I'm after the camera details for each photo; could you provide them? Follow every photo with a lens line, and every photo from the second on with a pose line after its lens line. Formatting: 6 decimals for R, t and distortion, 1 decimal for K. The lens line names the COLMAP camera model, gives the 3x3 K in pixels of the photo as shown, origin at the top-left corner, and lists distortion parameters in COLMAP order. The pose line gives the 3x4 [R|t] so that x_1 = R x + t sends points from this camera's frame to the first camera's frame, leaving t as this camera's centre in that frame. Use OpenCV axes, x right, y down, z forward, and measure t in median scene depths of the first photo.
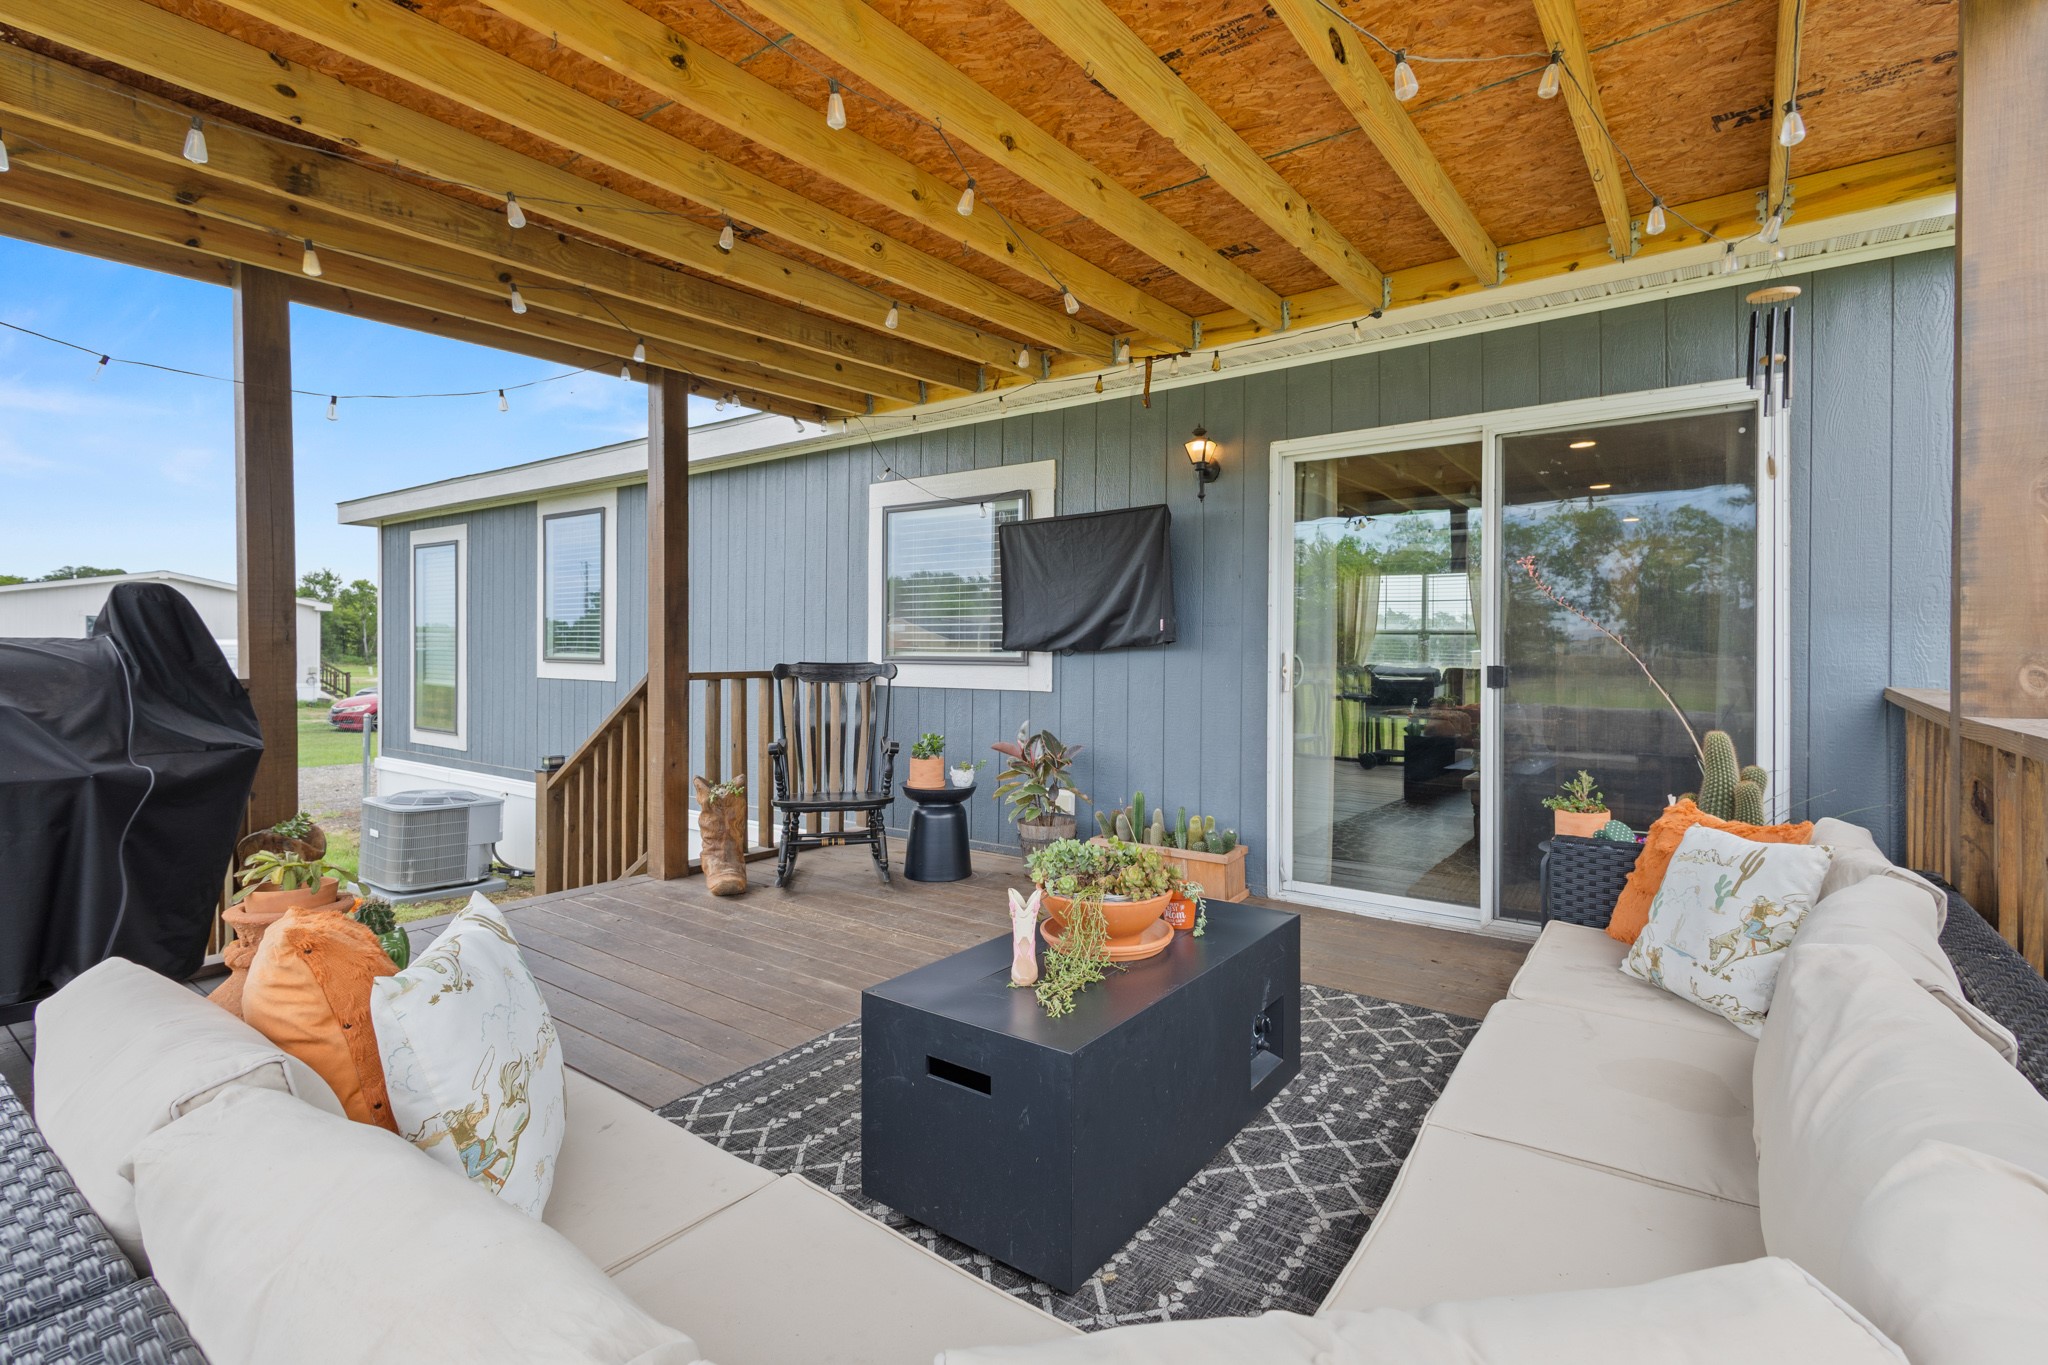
lens RADIAL K [[959.3, 0, 1030.1], [0, 959.3, 663.6], [0, 0, 1]] dist [0.011075, -0.003828]
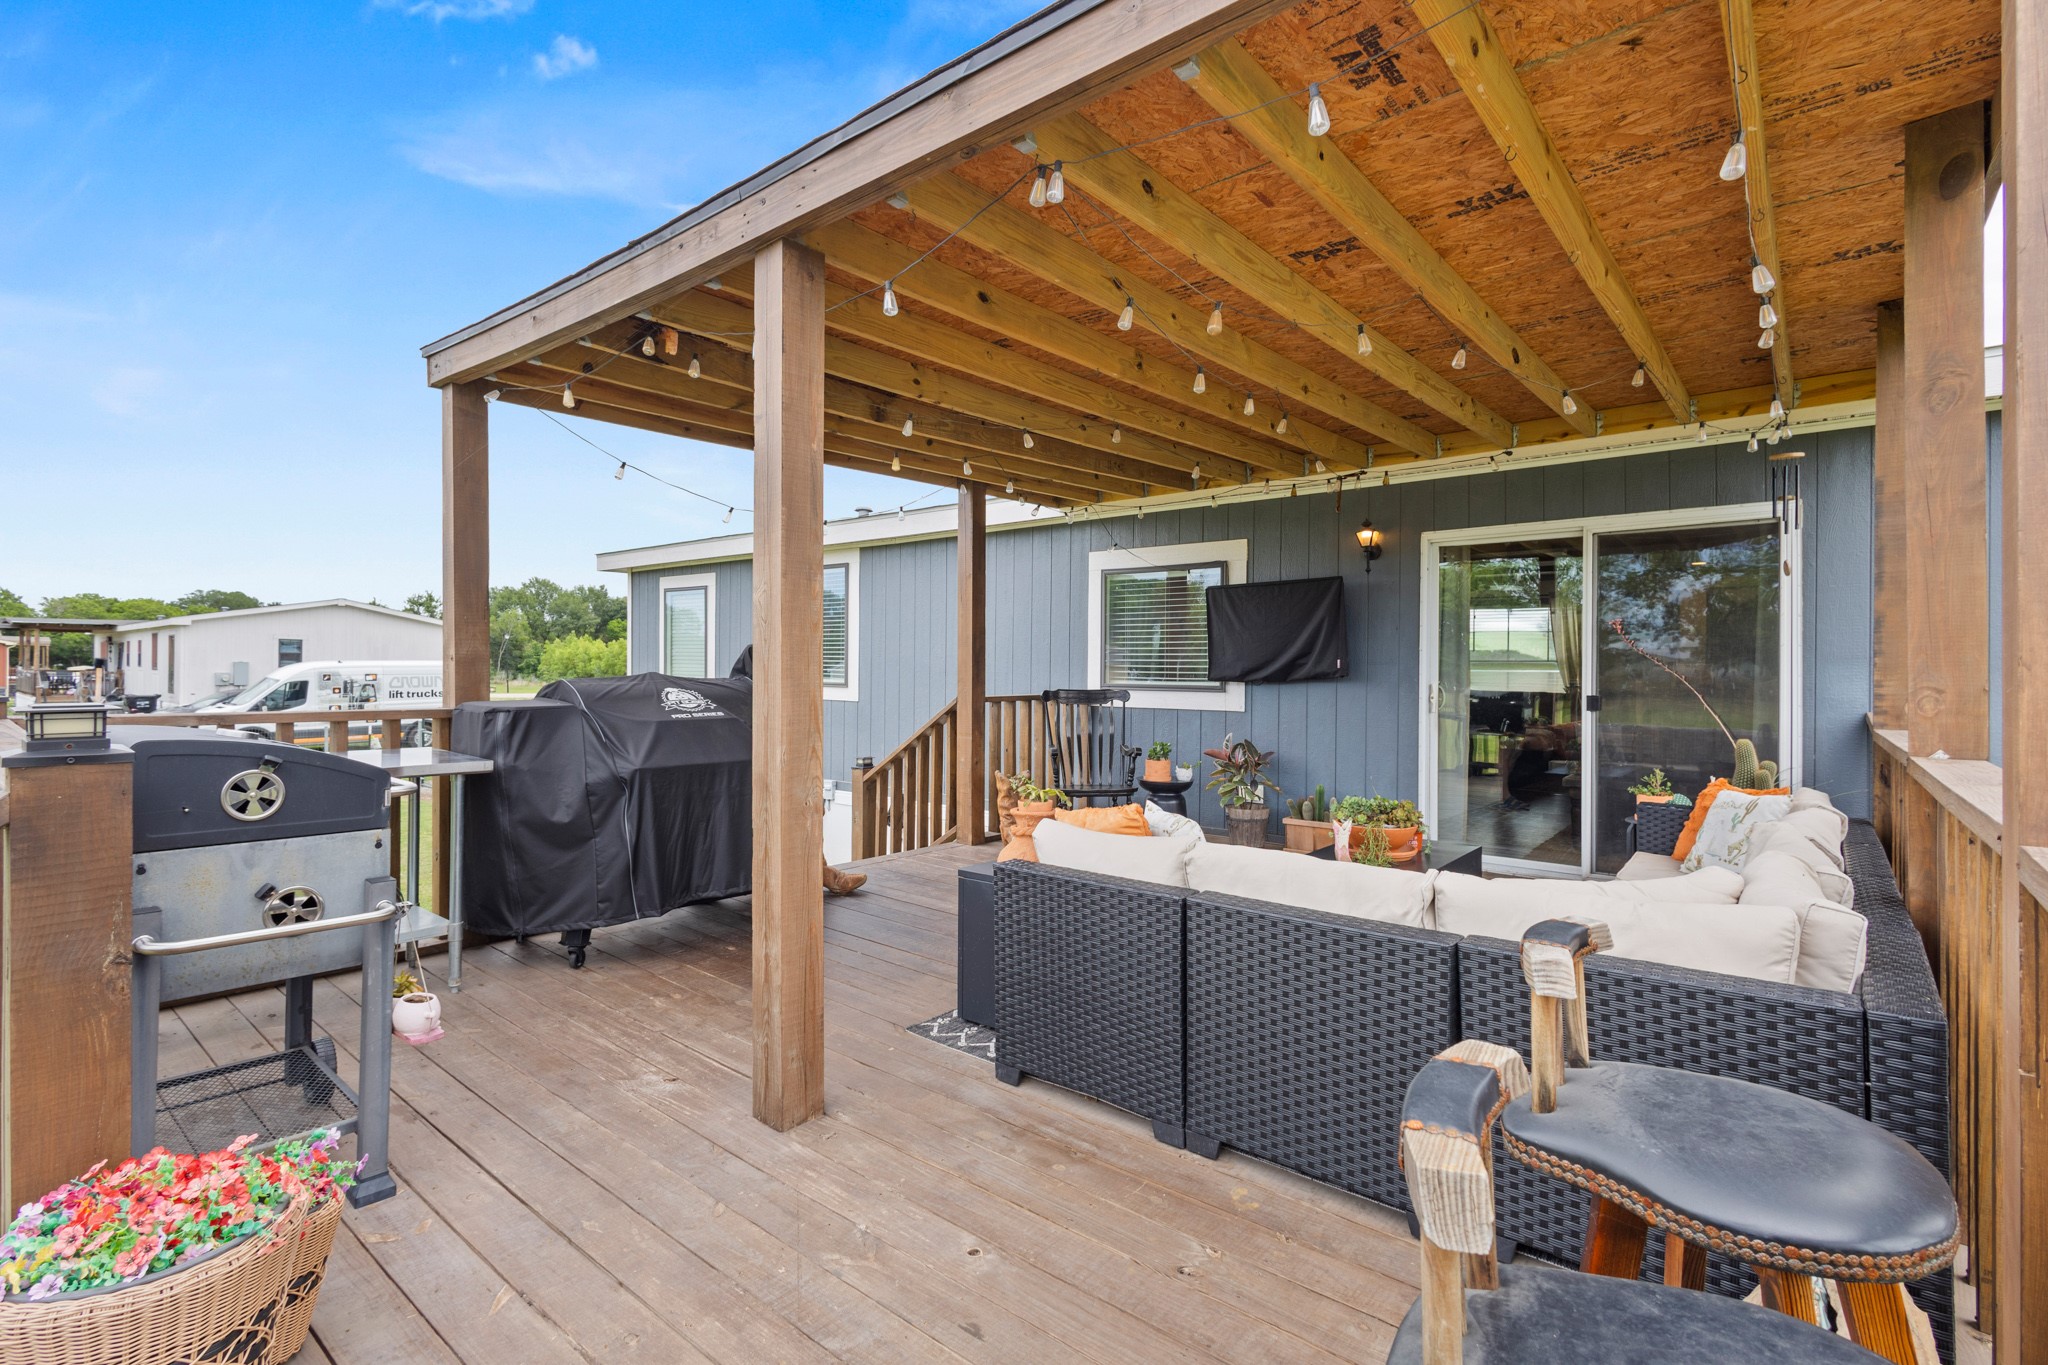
lens RADIAL K [[959.3, 0, 1019.6], [0, 959.3, 678.3], [0, 0, 1]] dist [0.011075, -0.003828]
pose [[0.998138, 0.002662, -0.060931, -0.222457], [-0.002895, 0.999989, -0.003745, -0.012399], [0.060920, 0.003914, 0.998135, -0.381925]]
